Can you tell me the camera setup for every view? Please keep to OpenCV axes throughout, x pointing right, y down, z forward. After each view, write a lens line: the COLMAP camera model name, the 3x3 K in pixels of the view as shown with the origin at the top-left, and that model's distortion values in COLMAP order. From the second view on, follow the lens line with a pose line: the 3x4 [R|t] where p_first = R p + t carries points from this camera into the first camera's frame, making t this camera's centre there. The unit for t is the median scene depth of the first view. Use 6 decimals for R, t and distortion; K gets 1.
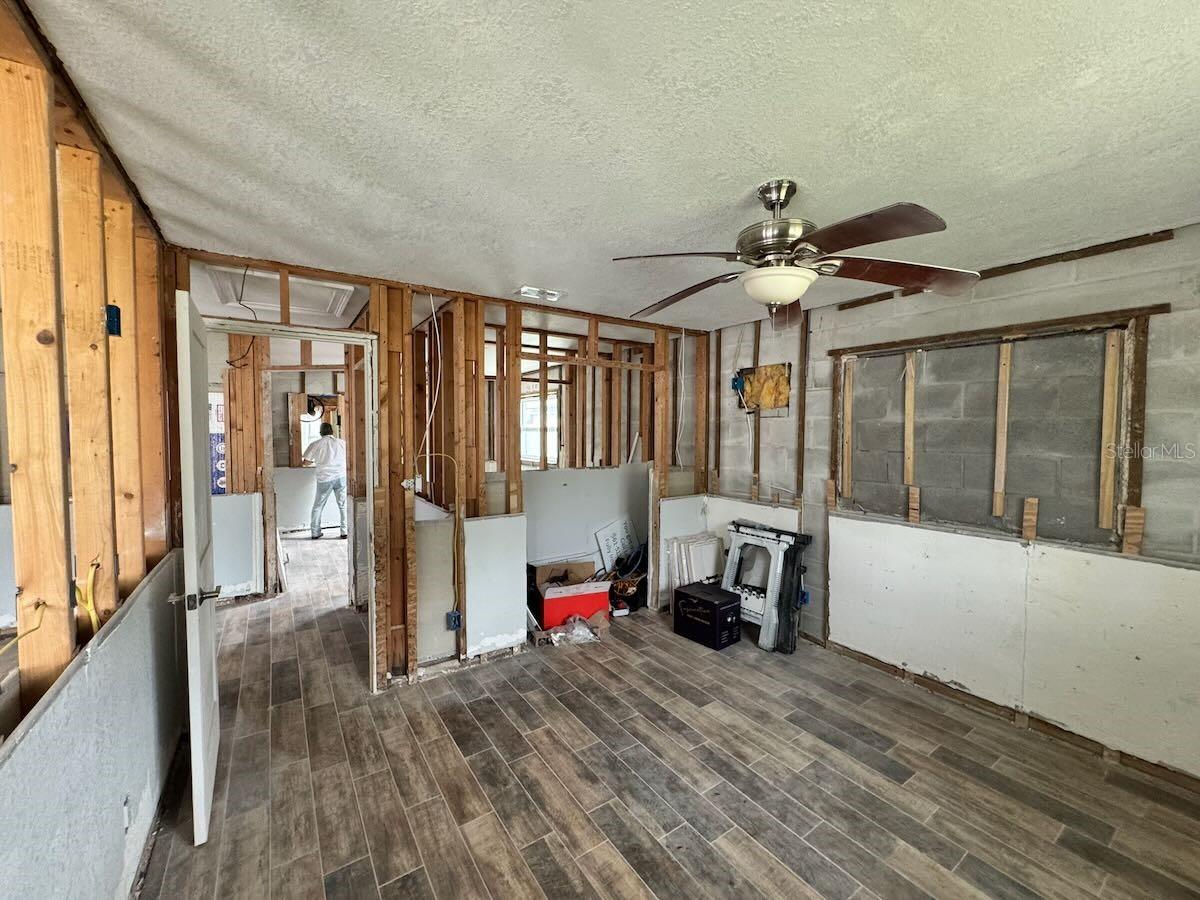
lens RADIAL K [[481.9, 0, 599.3], [0, 481.9, 448.5], [0, 0, 1]] dist [-0.003996, 0.000941]
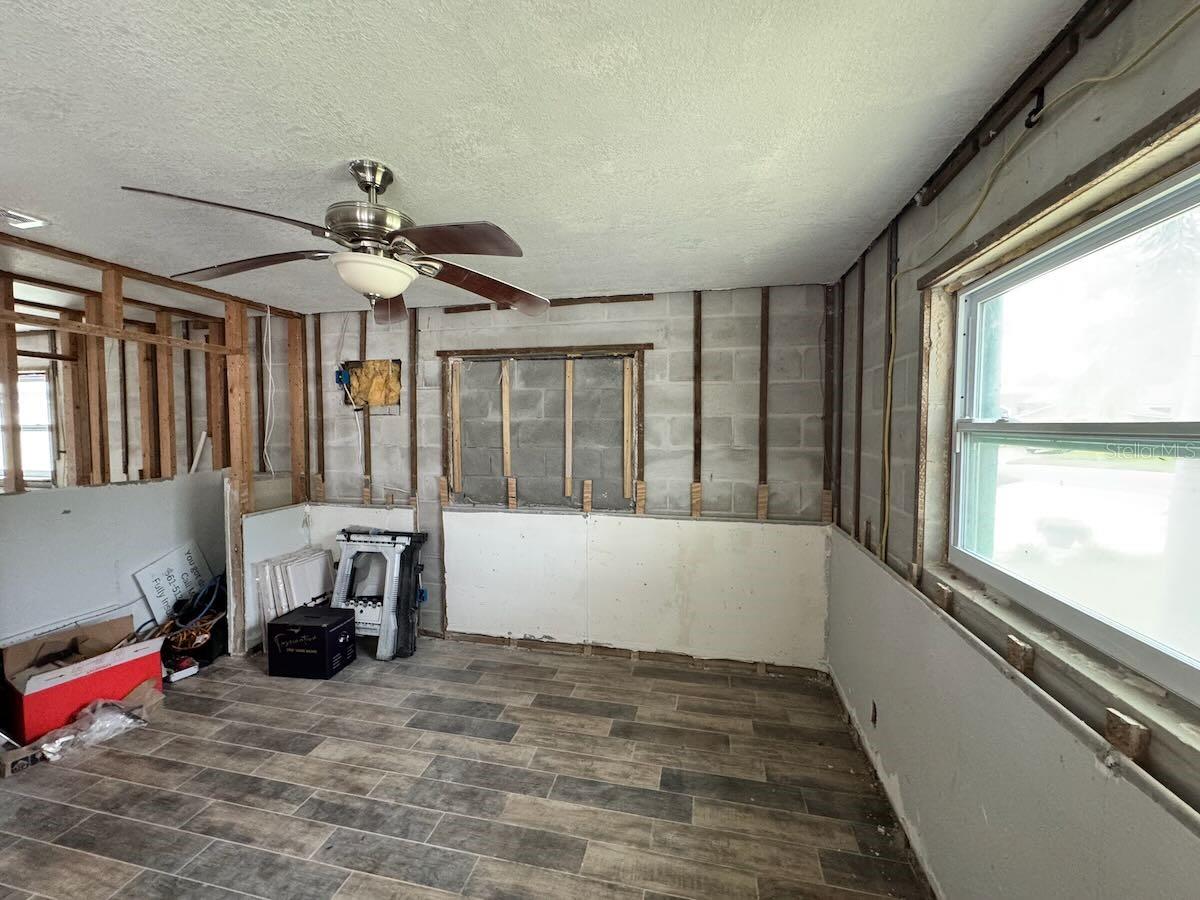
lens RADIAL K [[481.9, 0, 599.3], [0, 481.9, 448.5], [0, 0, 1]] dist [-0.003996, 0.000941]
pose [[0.728197, -0.034102, 0.684519, 0.021941], [0.028499, 0.999404, 0.019471, -0.006901], [-0.684775, 0.005329, 0.728735, 0.018007]]
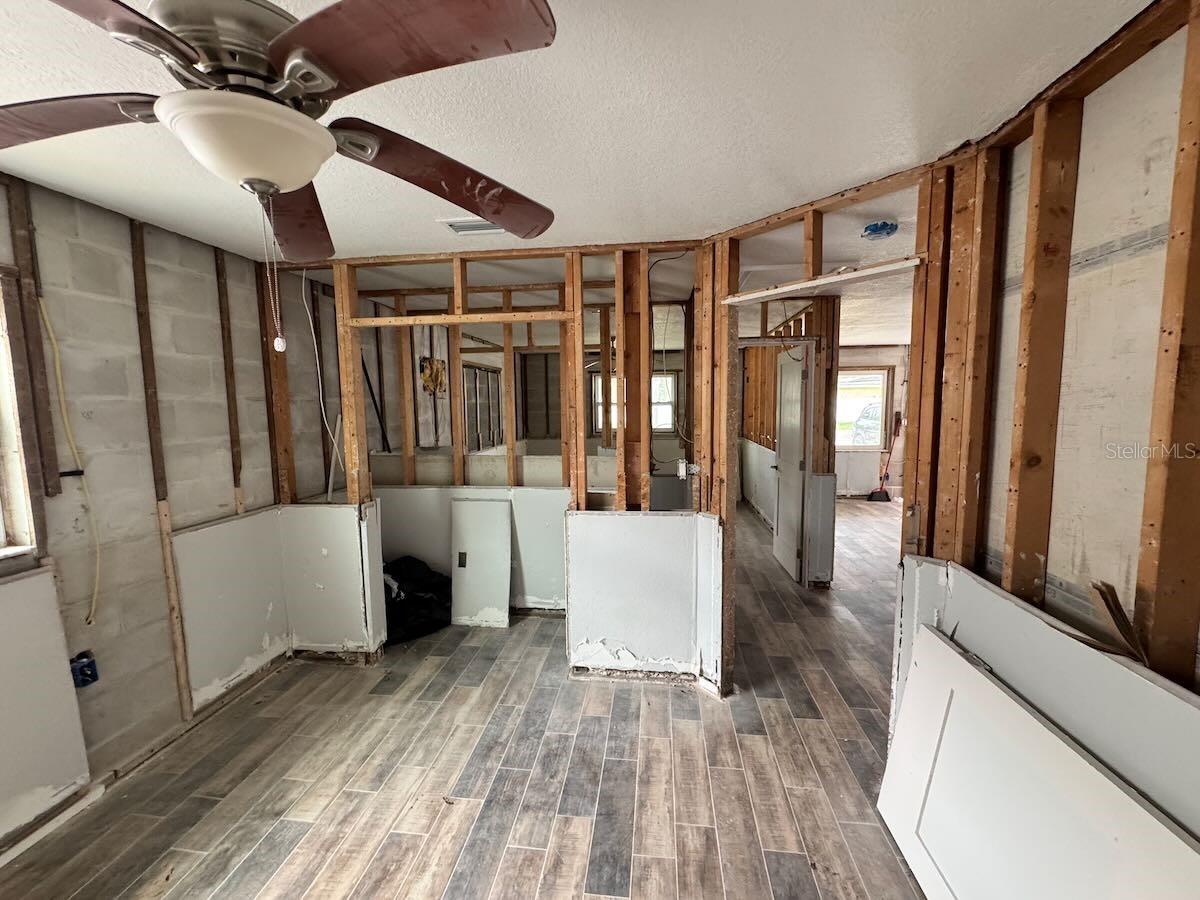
lens RADIAL K [[481.9, 0, 599.3], [0, 481.9, 448.5], [0, 0, 1]] dist [-0.003996, 0.000941]
pose [[-0.752808, -0.055741, 0.655876, -1.153535], [0.037351, 0.991185, 0.127108, -0.105931], [-0.657180, 0.120185, -0.744090, 2.271743]]
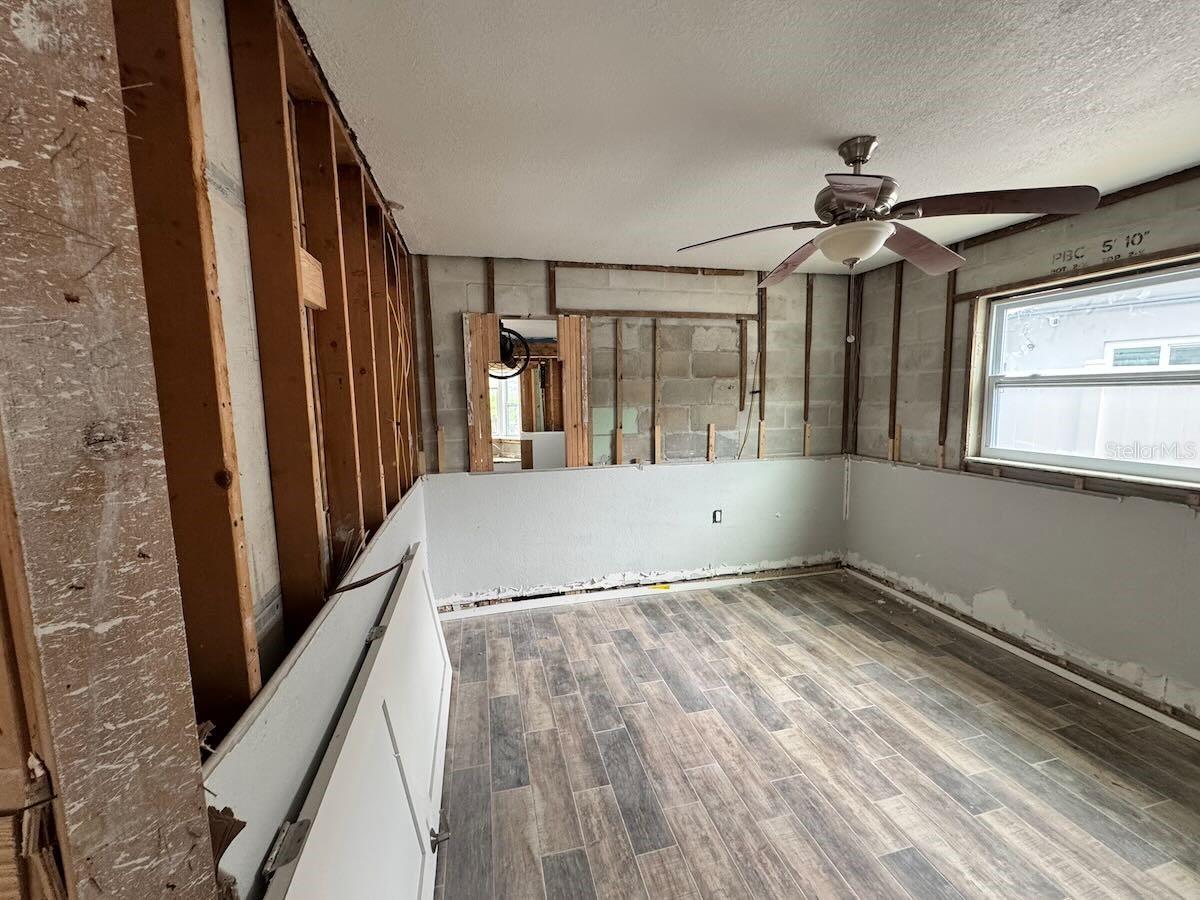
lens RADIAL K [[481.9, 0, 599.3], [0, 481.9, 448.5], [0, 0, 1]] dist [-0.003996, 0.000941]
pose [[0.937898, 0.021038, -0.346274, -0.859107], [0.004136, 0.997411, 0.071800, -0.044415], [0.346888, -0.068773, 0.935382, 1.436415]]
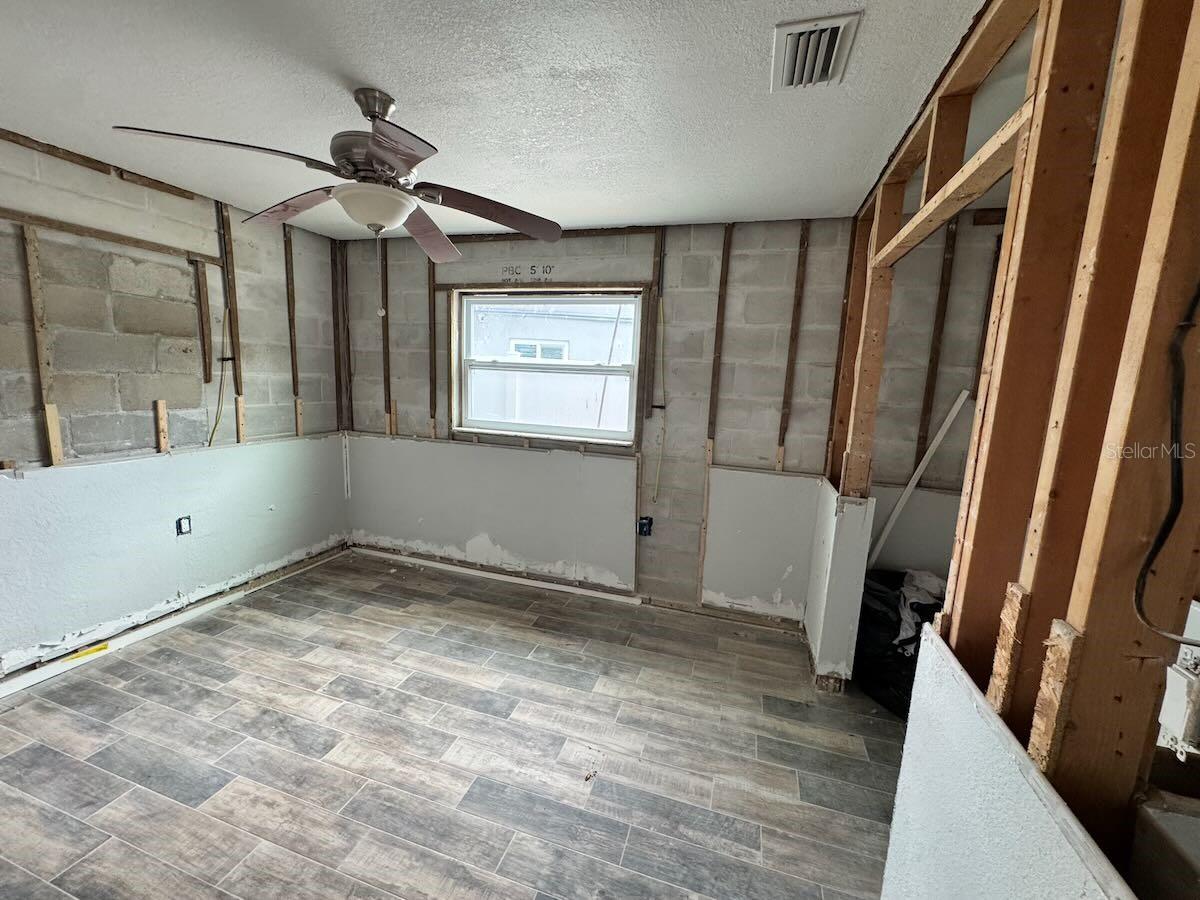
lens RADIAL K [[481.9, 0, 599.3], [0, 481.9, 448.5], [0, 0, 1]] dist [-0.003996, 0.000941]
pose [[0.784506, -0.062663, 0.616947, -0.938845], [-0.016964, 0.992340, 0.122363, -0.051502], [-0.619889, -0.106460, 0.777434, 1.505813]]
